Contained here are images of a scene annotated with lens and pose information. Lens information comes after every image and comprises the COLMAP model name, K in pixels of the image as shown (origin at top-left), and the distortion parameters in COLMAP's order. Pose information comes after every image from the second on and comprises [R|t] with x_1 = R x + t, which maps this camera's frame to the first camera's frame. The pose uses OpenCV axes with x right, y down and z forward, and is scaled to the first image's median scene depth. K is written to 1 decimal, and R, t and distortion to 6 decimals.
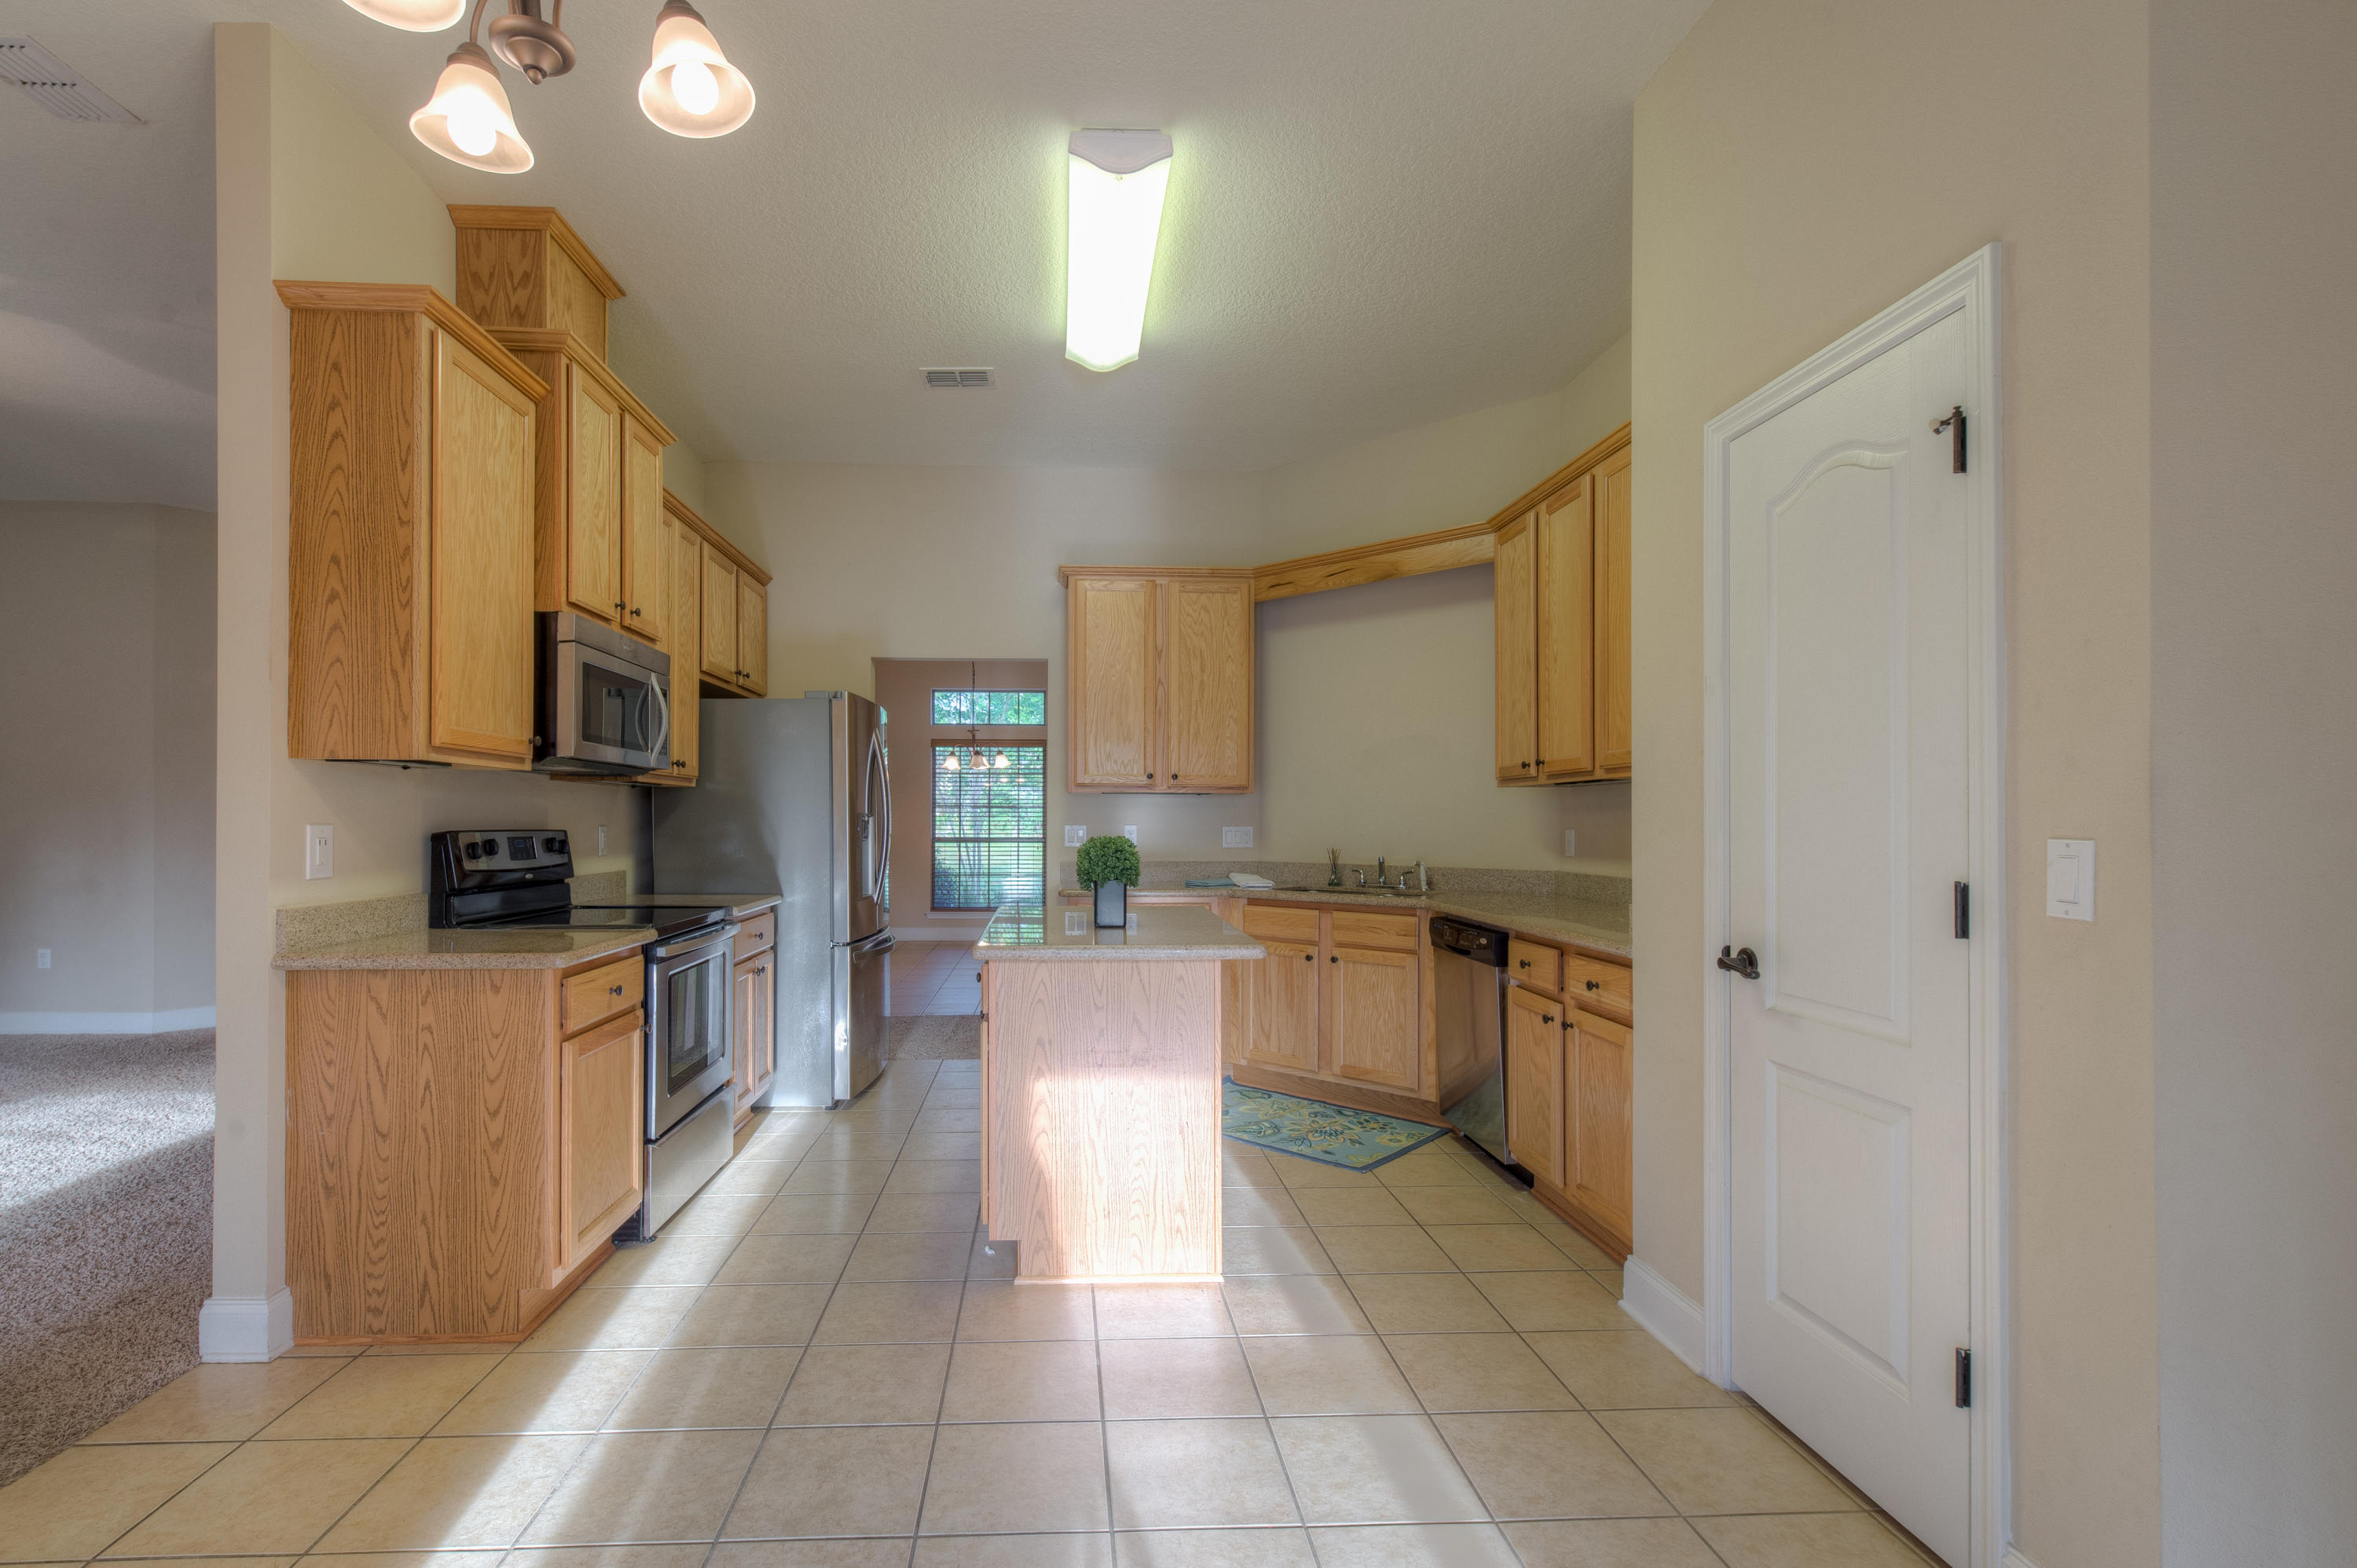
lens RADIAL K [[1068.9, 0, 1100.3], [0, 1068.9, 818.6], [0, 0, 1]] dist [0.014613, -0.000011]
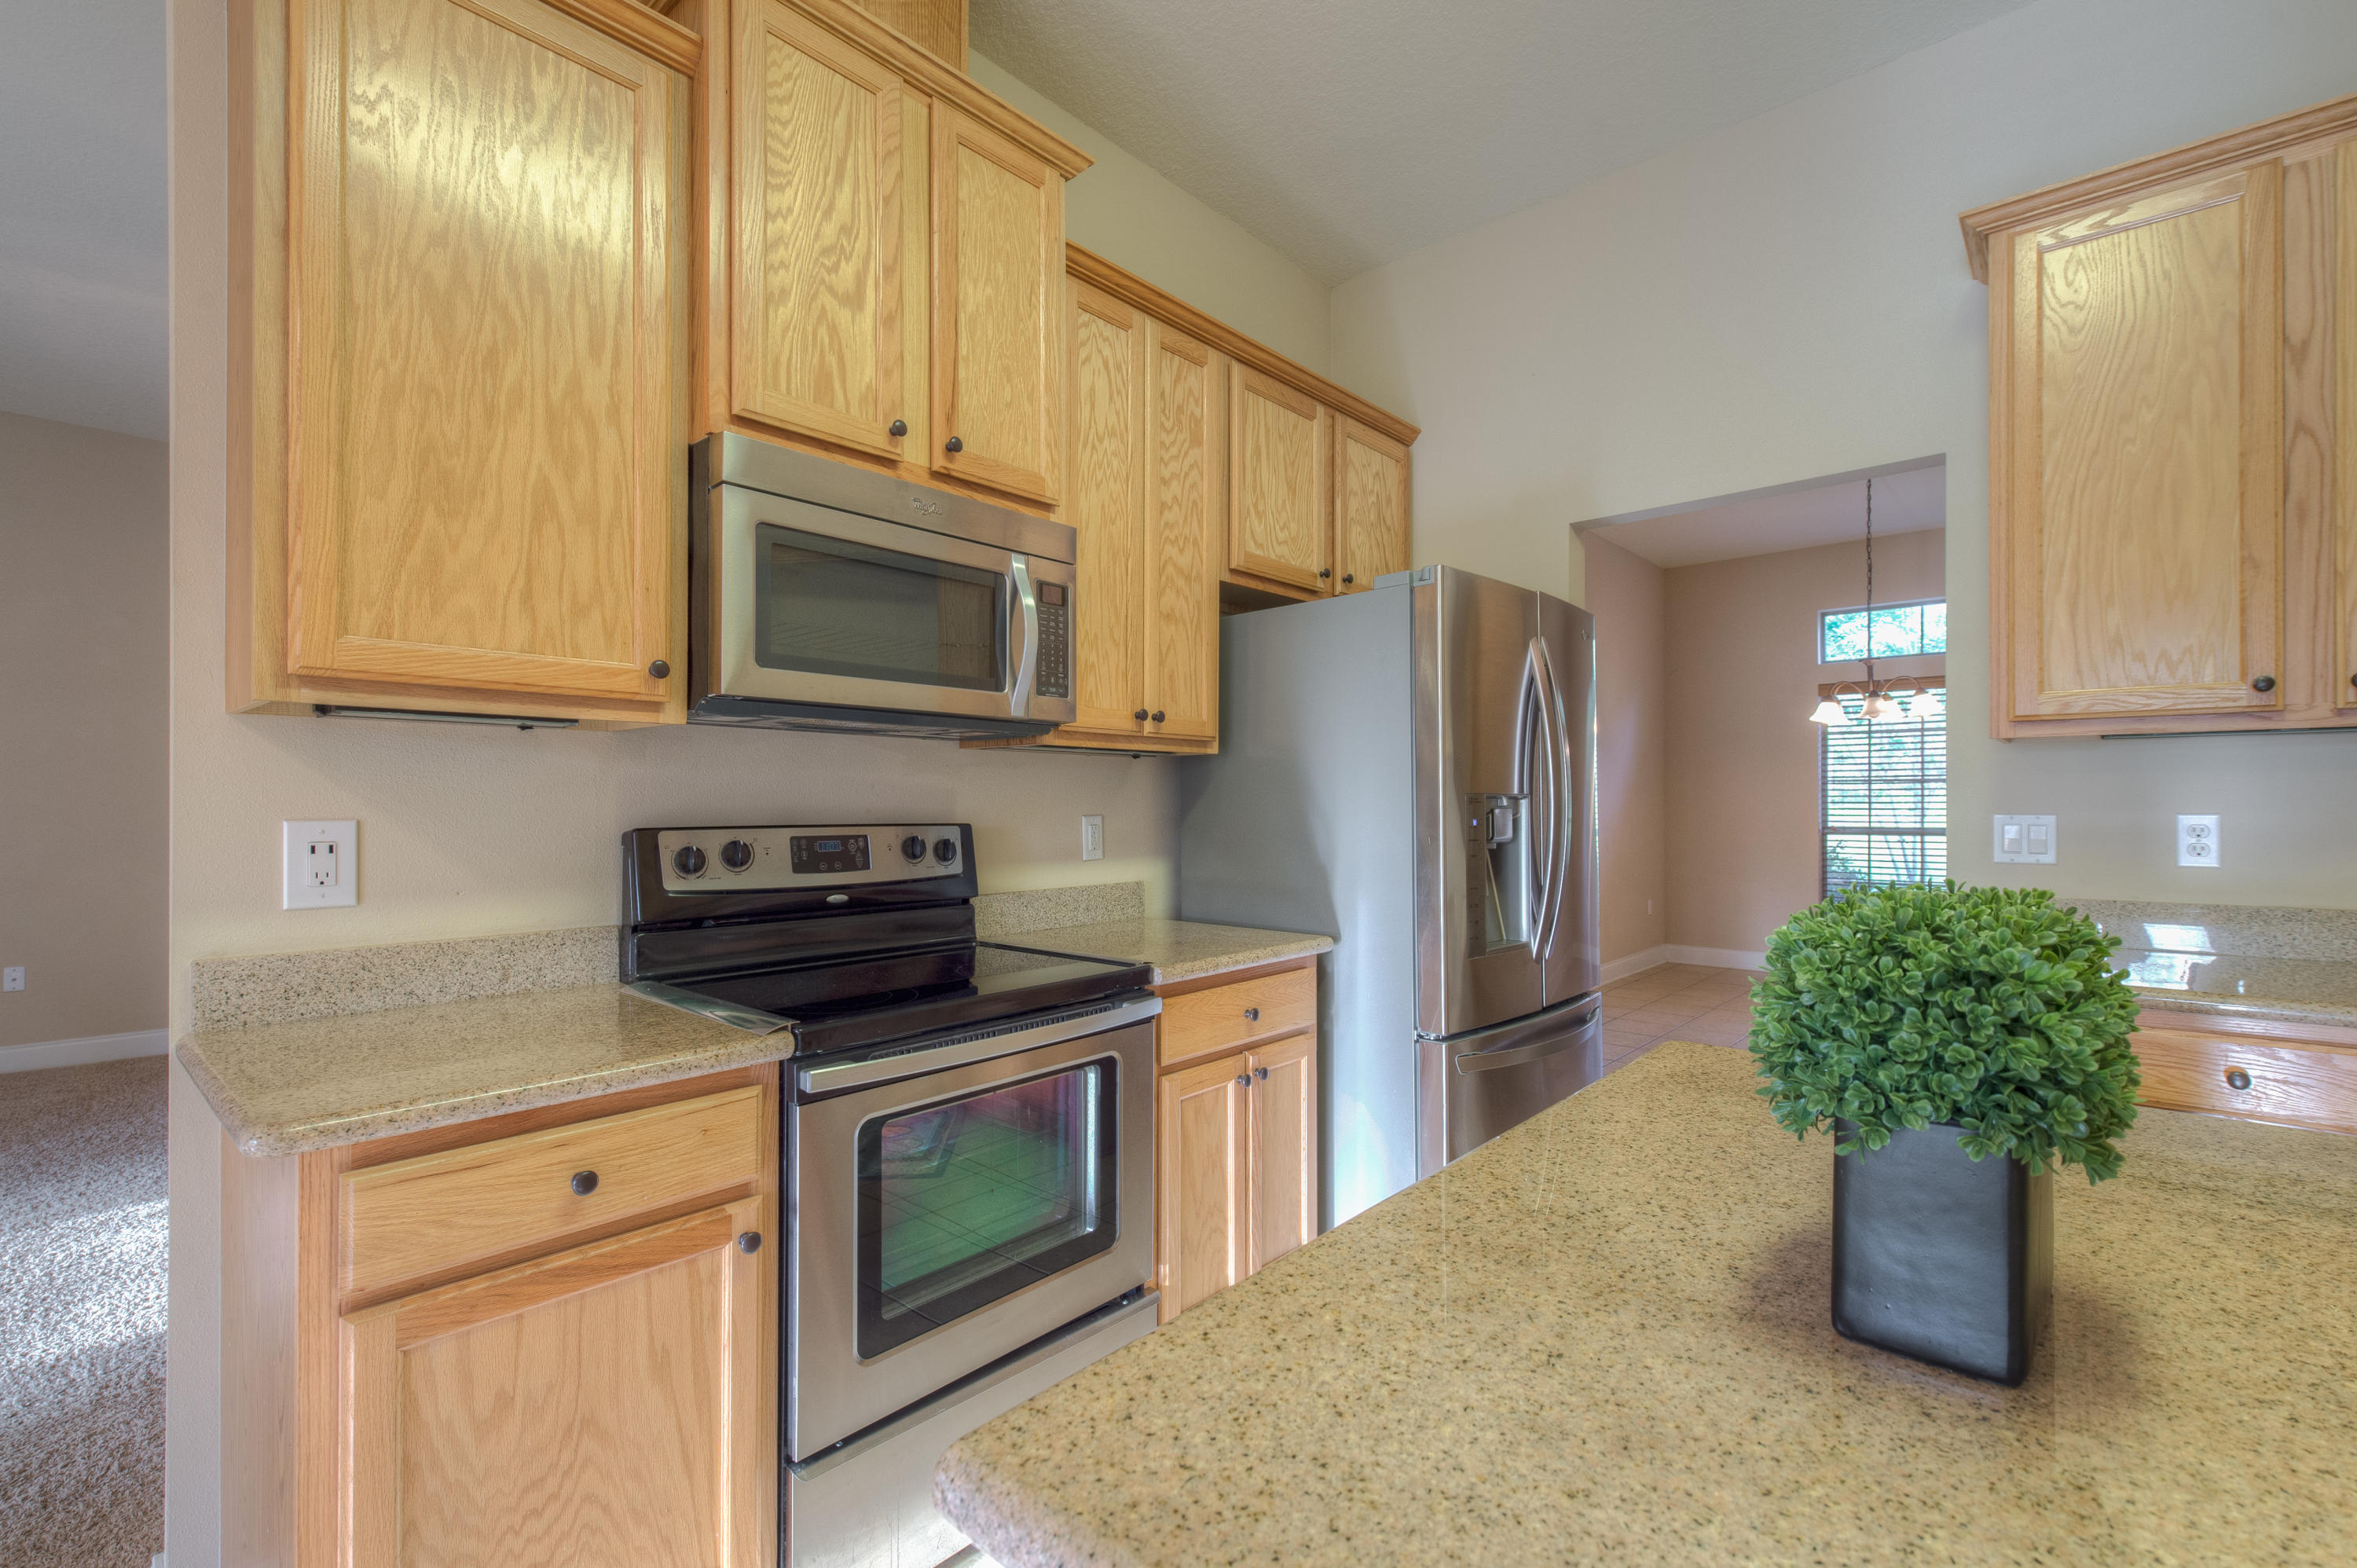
lens RADIAL K [[1047.0, 0, 1182.5], [0, 1047.0, 802.6], [0, 0, 1]] dist [0.005690, 0.000247]
pose [[0.723994, -0.006910, -0.689771, 0.030540], [0.007404, 0.999970, -0.002246, 0.000244], [0.689766, -0.003481, 0.724024, 0.540054]]
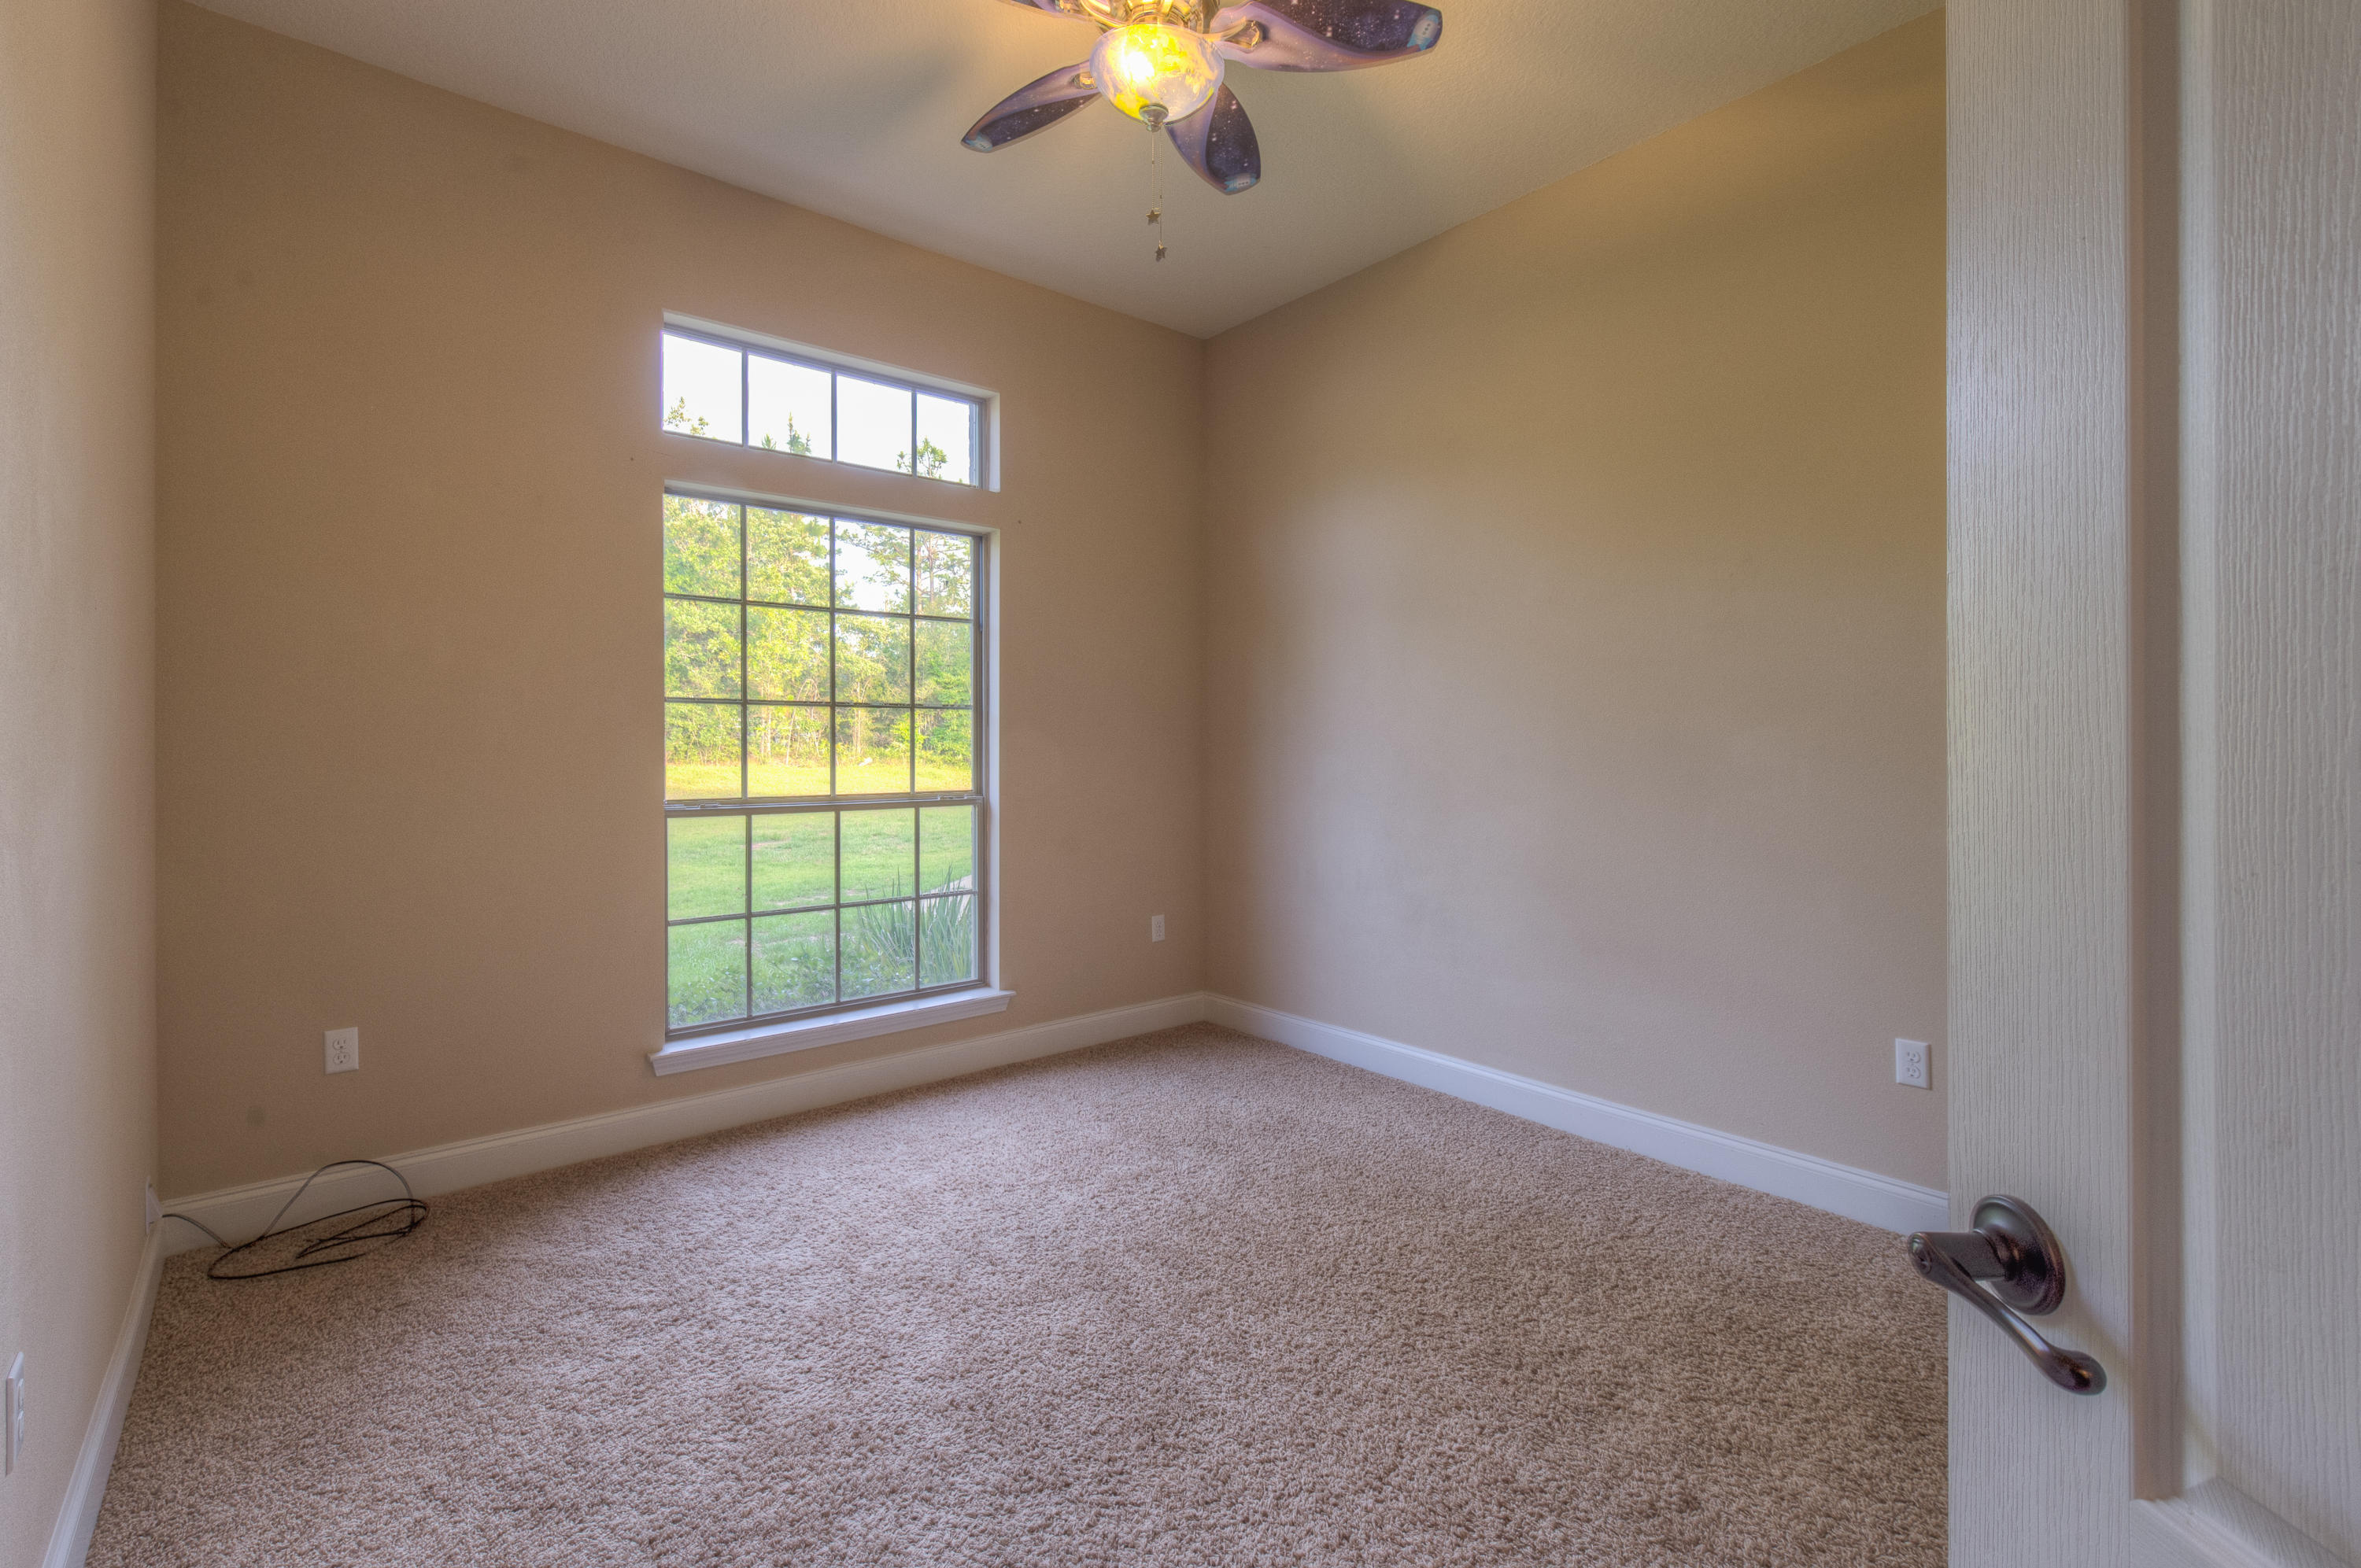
lens RADIAL K [[1042.8, 0, 1157.4], [0, 1042.8, 754.0], [0, 0, 1]] dist [-0.001028, -0.000344]
pose [[0.793494, -0.011090, 0.608477, -0.484263], [0.008143, 0.999938, 0.007605, 0.007296], [-0.608523, -0.001080, 0.793535, 1.530089]]
